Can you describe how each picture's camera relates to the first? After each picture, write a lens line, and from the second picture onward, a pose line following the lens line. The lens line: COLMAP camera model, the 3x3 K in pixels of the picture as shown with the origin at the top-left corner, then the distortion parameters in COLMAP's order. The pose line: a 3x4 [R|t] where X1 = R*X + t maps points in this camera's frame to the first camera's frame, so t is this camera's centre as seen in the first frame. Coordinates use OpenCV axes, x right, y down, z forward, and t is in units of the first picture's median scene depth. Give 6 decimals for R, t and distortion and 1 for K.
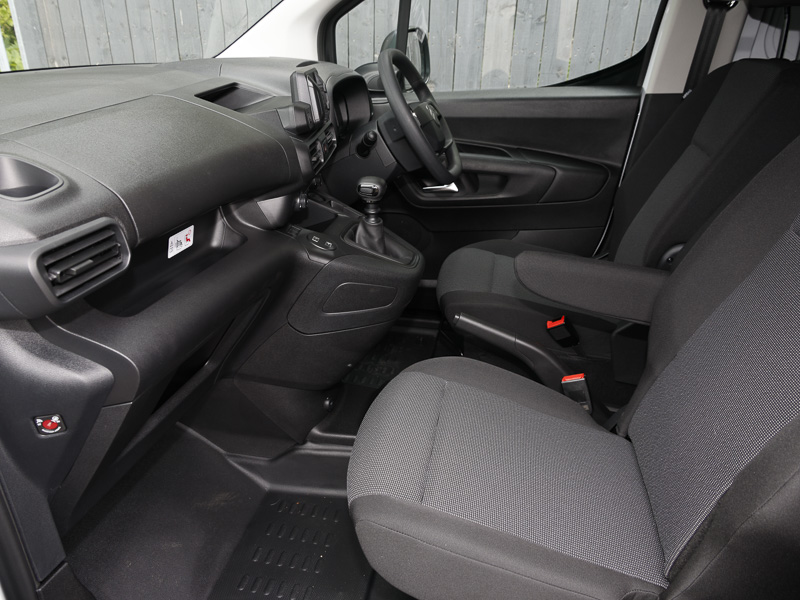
lens RADIAL K [[608.5, 0, 400.0], [0, 608.5, 300.0], [0, 0, 1]] dist [-0.002643, -0.009735]
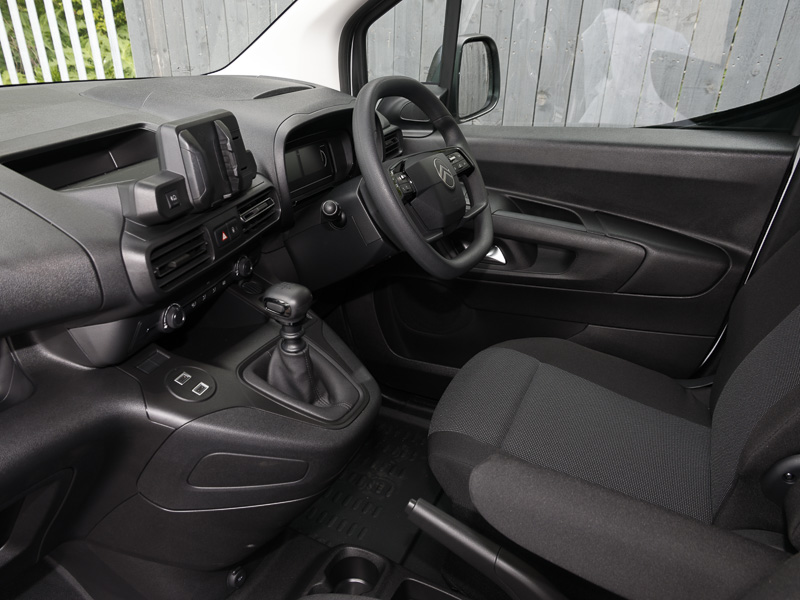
lens RADIAL K [[613.1, 0, 400.0], [0, 613.1, 300.0], [0, 0, 1]] dist [0.004731, -0.002035]
pose [[0.969497, 0.110601, -0.218731, 0.141710], [-0.107408, 0.993862, 0.026474, -0.143964], [0.220317, -0.002173, 0.975426, 0.257486]]
